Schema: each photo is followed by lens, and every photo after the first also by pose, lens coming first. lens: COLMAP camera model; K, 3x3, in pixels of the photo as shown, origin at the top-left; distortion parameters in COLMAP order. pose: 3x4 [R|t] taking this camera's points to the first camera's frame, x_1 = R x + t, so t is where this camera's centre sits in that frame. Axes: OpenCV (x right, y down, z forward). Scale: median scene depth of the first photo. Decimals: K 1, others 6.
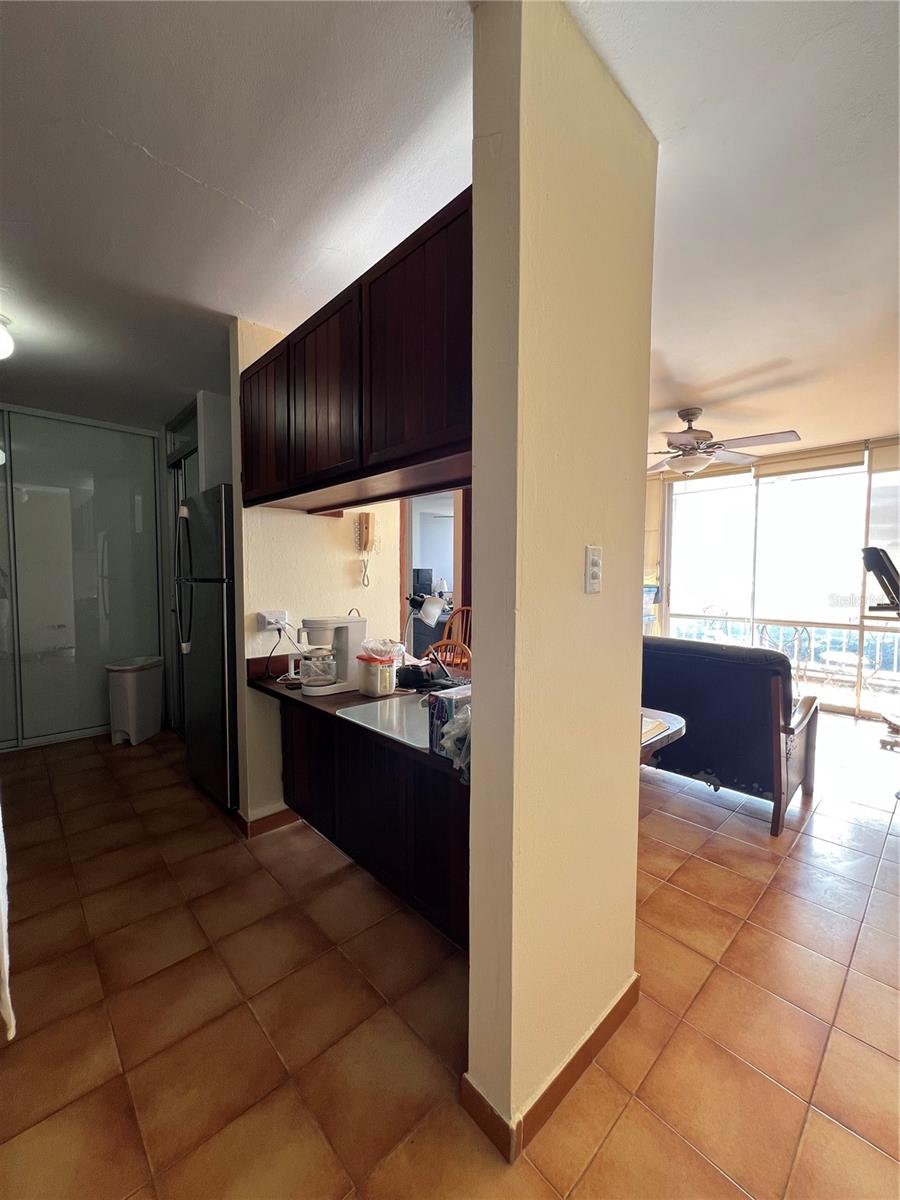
lens RADIAL K [[479.3, 0, 450.0], [0, 479.3, 600.0], [0, 0, 1]] dist [-0.002010, 0.000013]
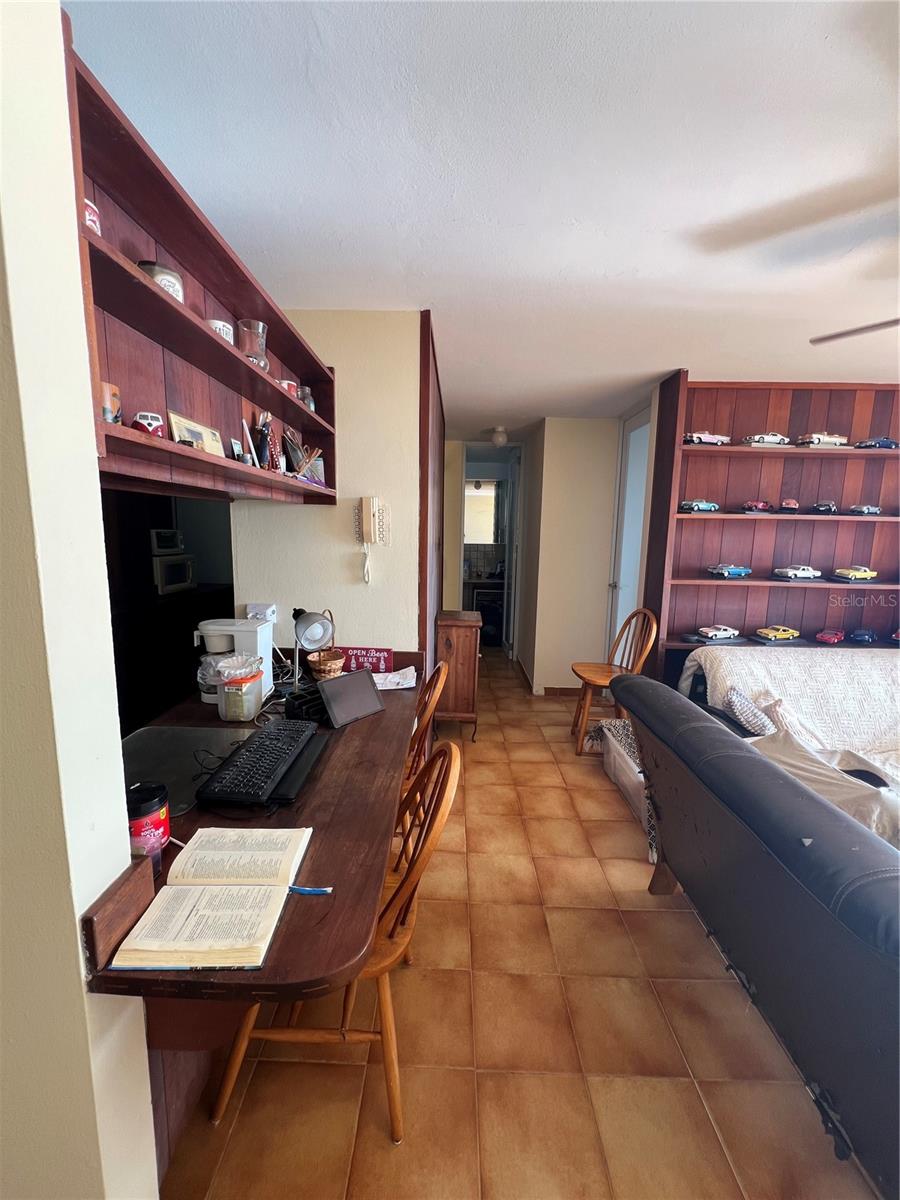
lens RADIAL K [[479.3, 0, 450.0], [0, 479.3, 600.0], [0, 0, 1]] dist [-0.002010, 0.000013]
pose [[0.722991, 0.109655, -0.682100, 0.567029], [-0.054617, 0.993305, 0.101793, -0.102134], [0.688695, -0.036341, 0.724140, 0.513945]]
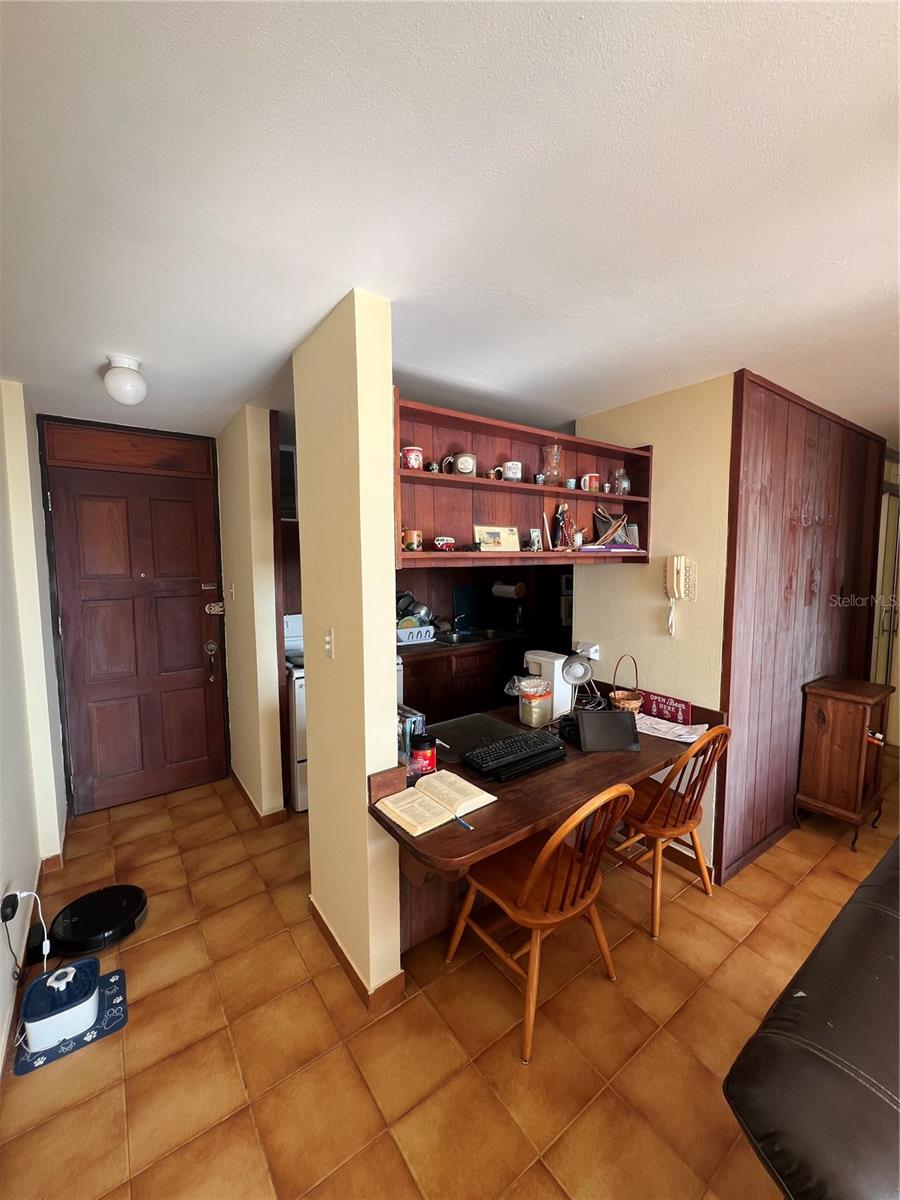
lens RADIAL K [[477.7, 0, 450.0], [0, 477.7, 600.0], [0, 0, 1]] dist [-0.001859, -0.000061]
pose [[-0.121962, 0.085022, -0.988887, 0.838192], [-0.049484, 0.994564, 0.091613, -0.172002], [0.991300, 0.060107, -0.117092, 0.736601]]
